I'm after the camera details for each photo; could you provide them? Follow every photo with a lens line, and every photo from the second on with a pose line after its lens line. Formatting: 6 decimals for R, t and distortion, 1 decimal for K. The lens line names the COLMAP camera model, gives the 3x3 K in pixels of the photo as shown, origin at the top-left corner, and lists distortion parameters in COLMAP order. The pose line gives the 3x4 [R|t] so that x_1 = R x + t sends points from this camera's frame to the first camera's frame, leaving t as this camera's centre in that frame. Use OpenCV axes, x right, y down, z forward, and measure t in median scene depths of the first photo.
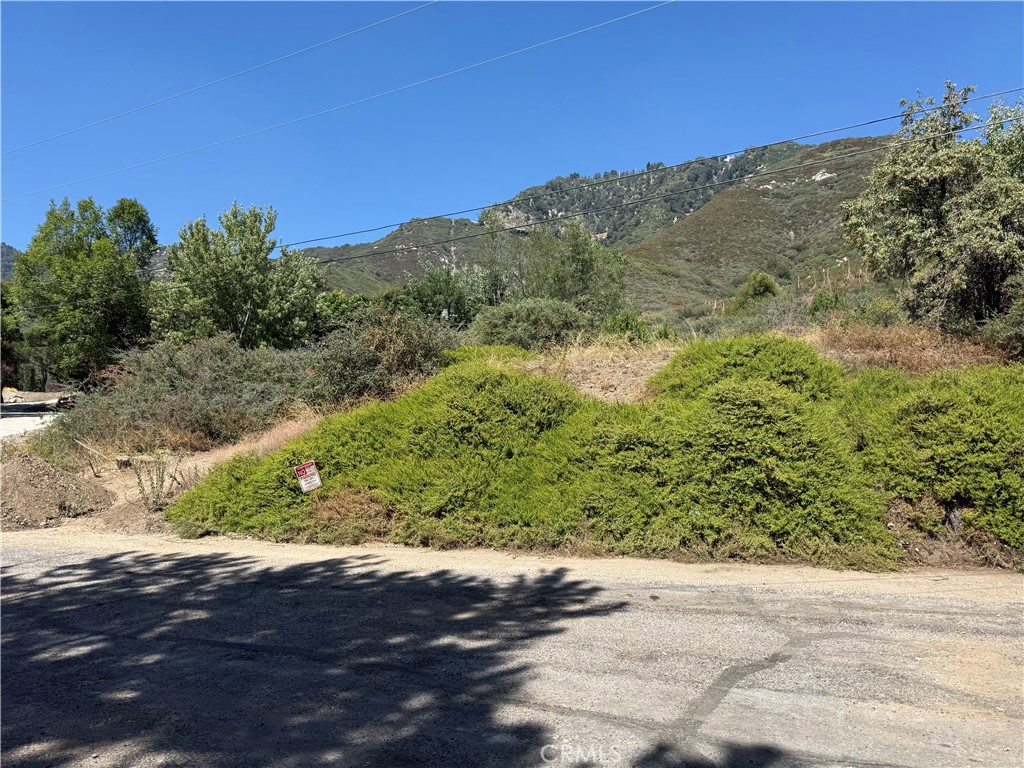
lens RADIAL K [[724.9, 0, 512.5], [0, 724.9, 388.6], [0, 0, 1]] dist [0.020056, 0.000126]
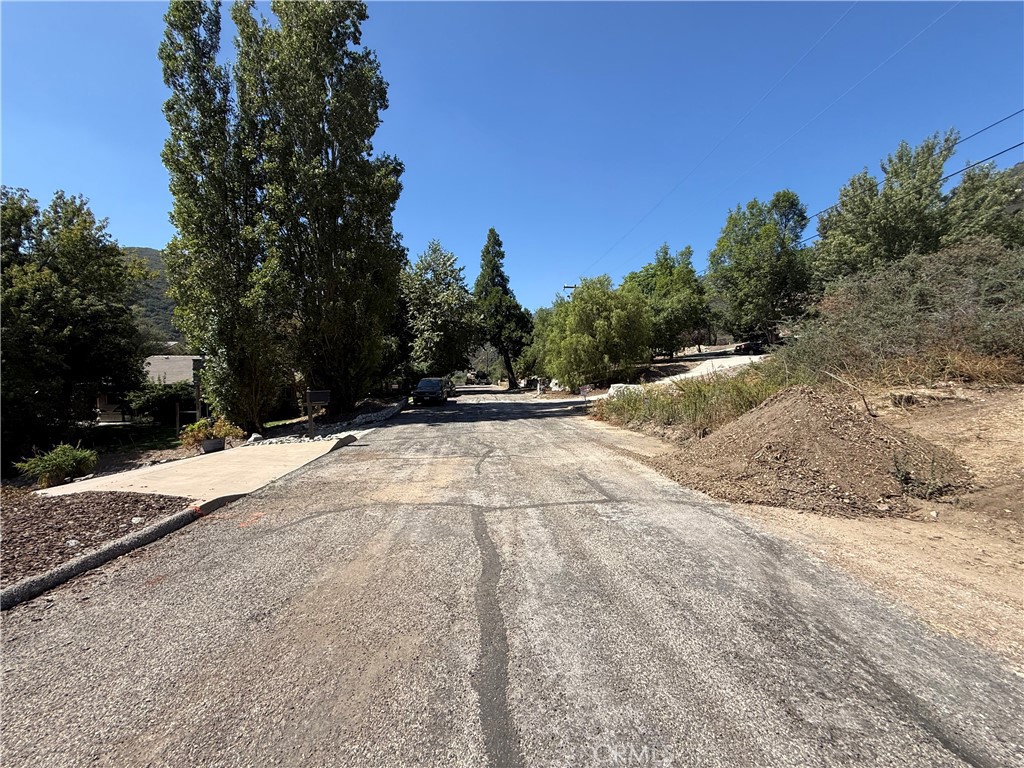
lens RADIAL K [[407.1, 0, 509.8], [0, 407.1, 383.6], [0, 0, 1]] dist [-0.000946, 0.000089]
pose [[0.516047, 0.001712, -0.856558, -0.167726], [0.079227, 0.995616, 0.049721, 0.013536], [0.852888, -0.093521, 0.513649, 0.187086]]
